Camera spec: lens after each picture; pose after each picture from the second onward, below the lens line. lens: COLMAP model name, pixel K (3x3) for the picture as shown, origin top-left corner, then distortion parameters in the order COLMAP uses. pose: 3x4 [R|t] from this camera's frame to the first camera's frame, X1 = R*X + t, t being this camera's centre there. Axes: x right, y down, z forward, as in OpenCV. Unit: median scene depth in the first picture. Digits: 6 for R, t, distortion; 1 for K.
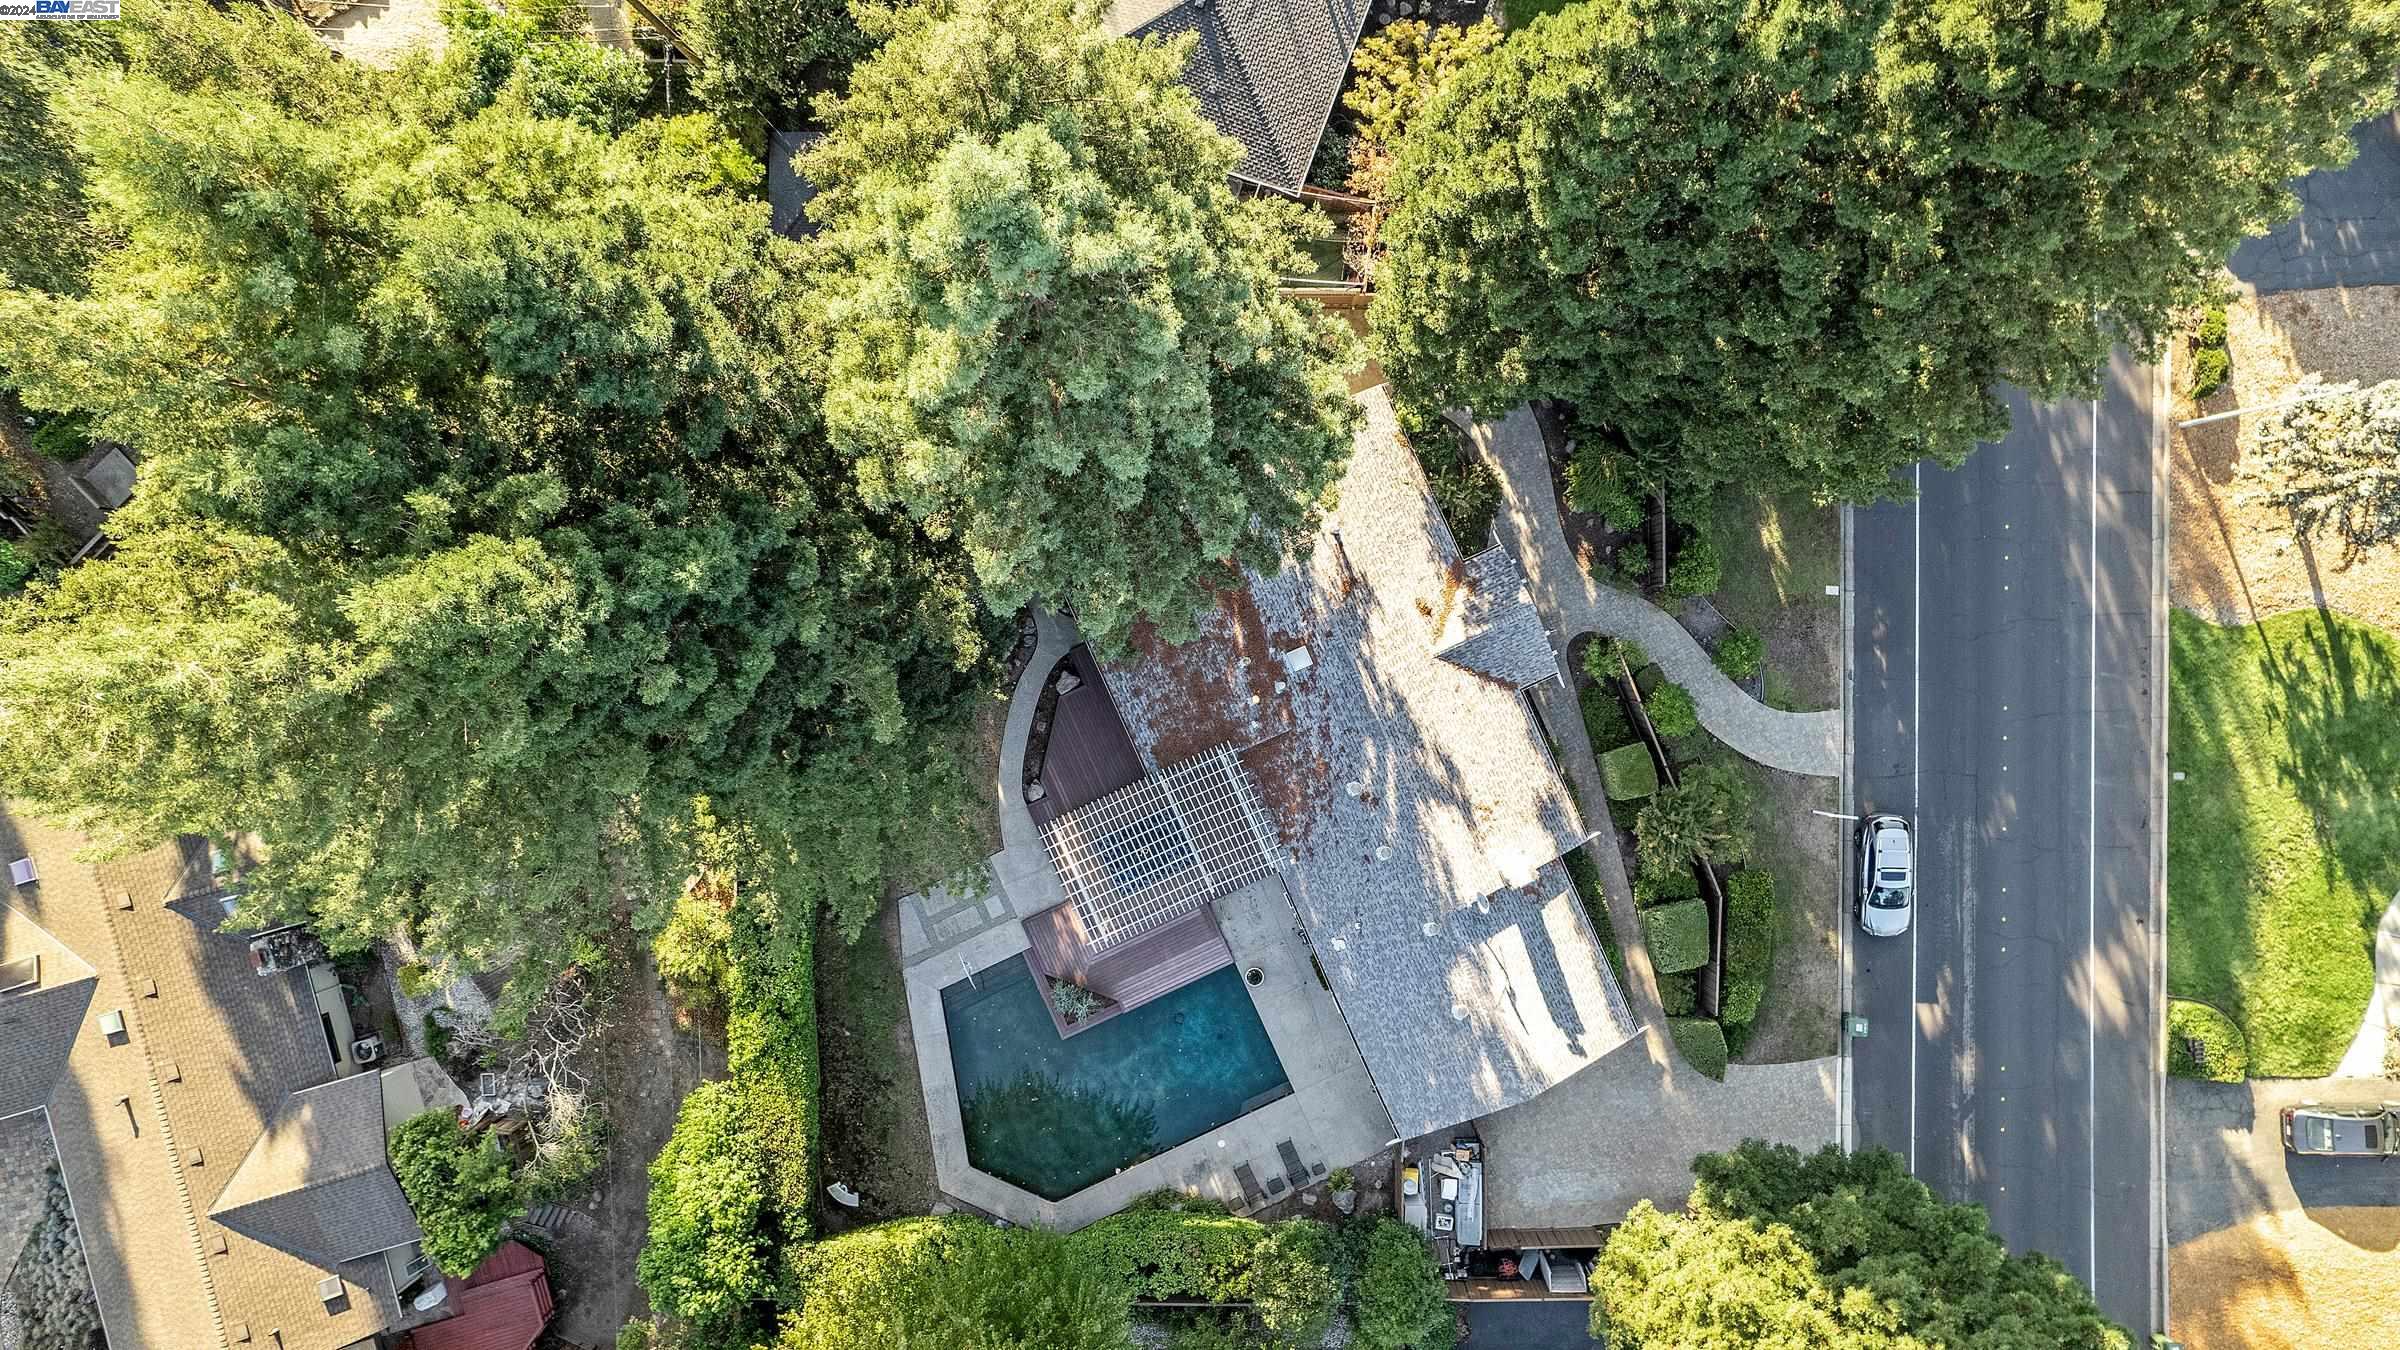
lens RADIAL K [[1521.4, 0, 1200.0], [0, 1521.4, 675.0], [0, 0, 1]] dist [-0.003254, -0.001589]
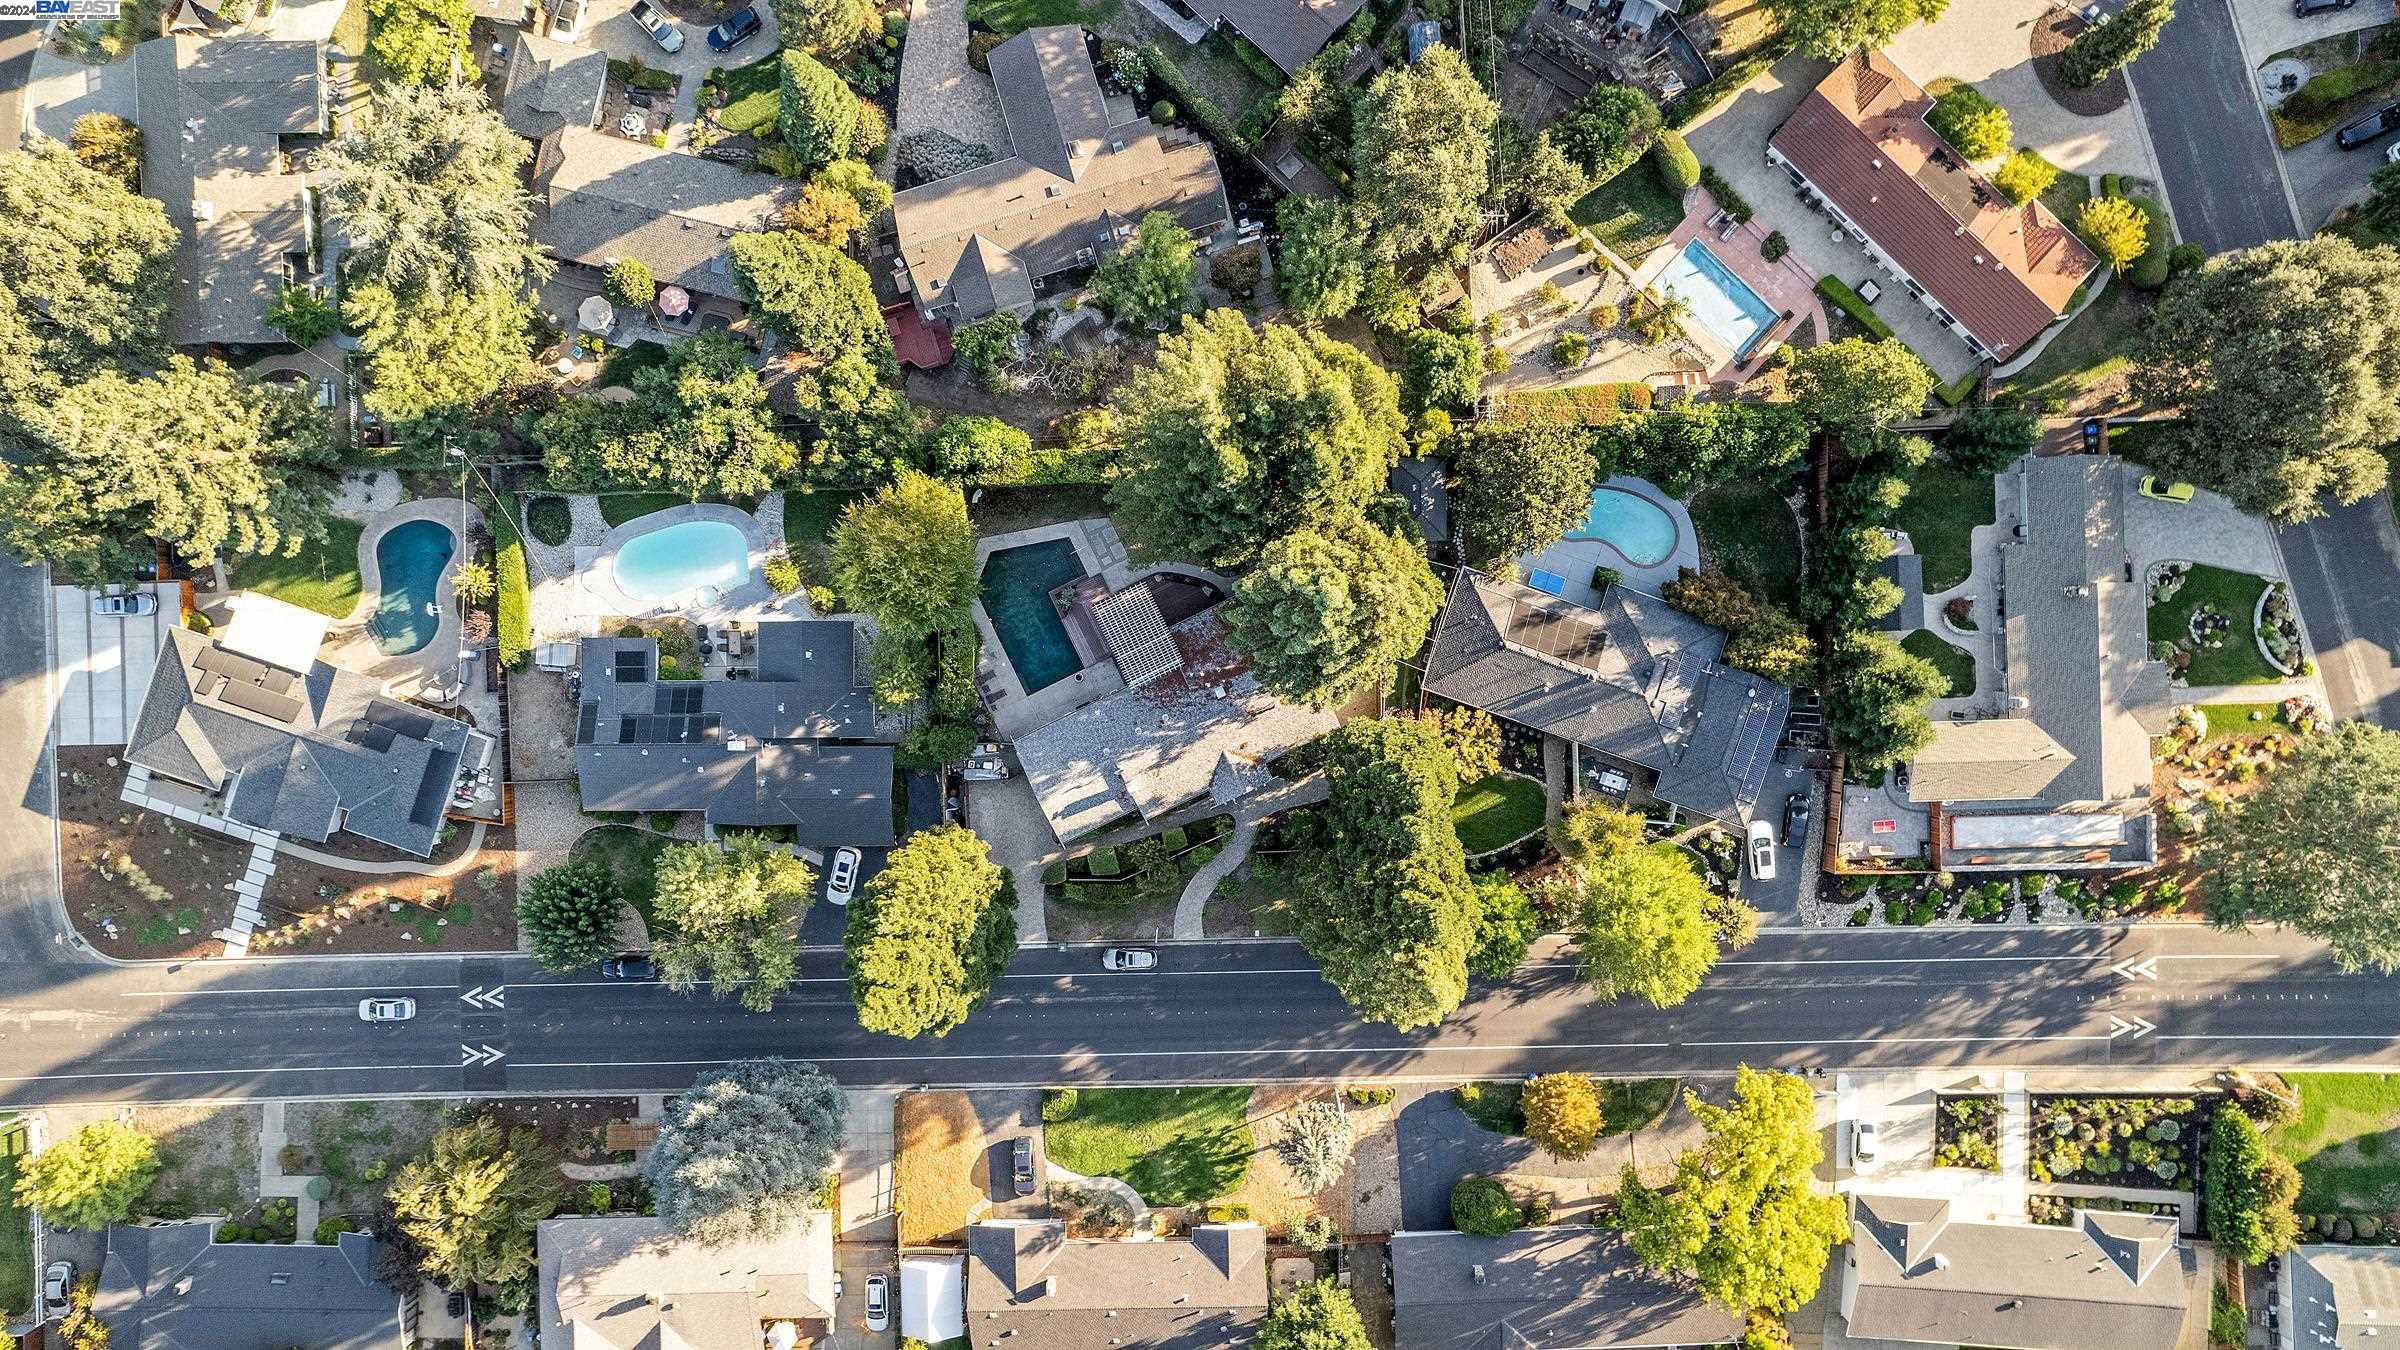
lens RADIAL K [[1521.4, 0, 1200.0], [0, 1521.4, 675.0], [0, 0, 1]] dist [-0.003254, -0.001589]
pose [[0.022797, 0.999333, 0.028544, -0.027211], [-0.999635, 0.022371, 0.015142, -0.014477], [0.014494, -0.028879, 0.999478, -1.255882]]
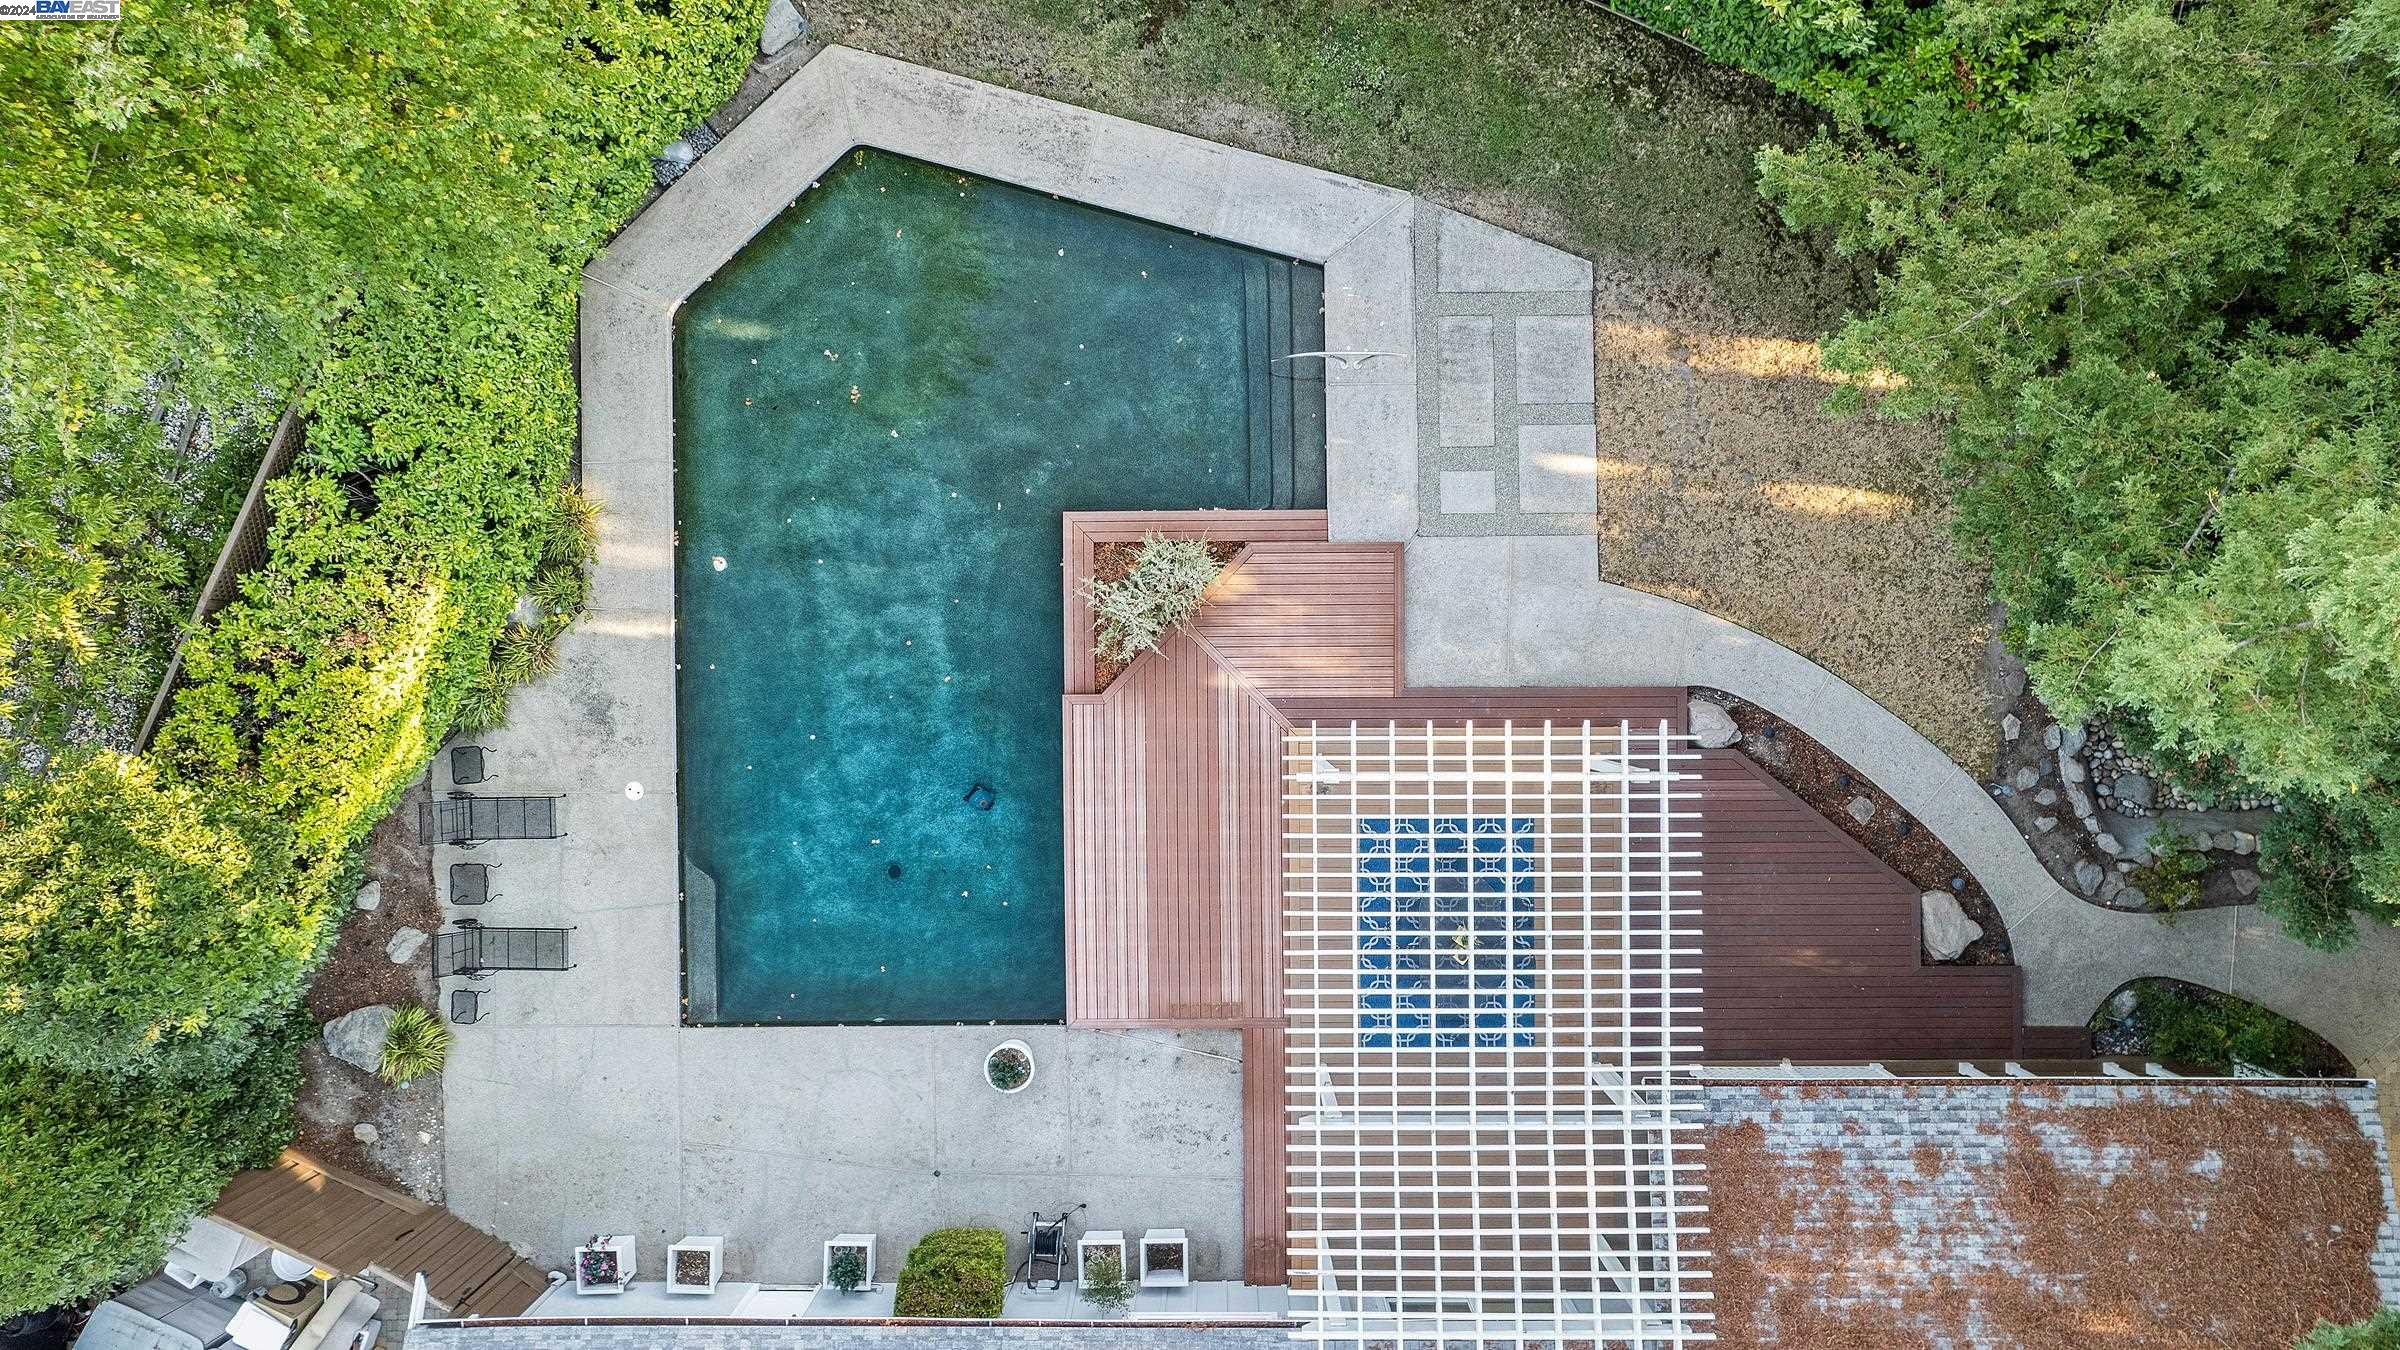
lens RADIAL K [[1521.4, 0, 1200.0], [0, 1521.4, 675.0], [0, 0, 1]] dist [-0.003254, -0.001589]
pose [[-0.411951, 0.910832, 0.026120, -0.079407], [-0.910971, -0.412327, 0.010903, 0.193430], [0.020701, -0.019303, 0.999599, 0.642416]]
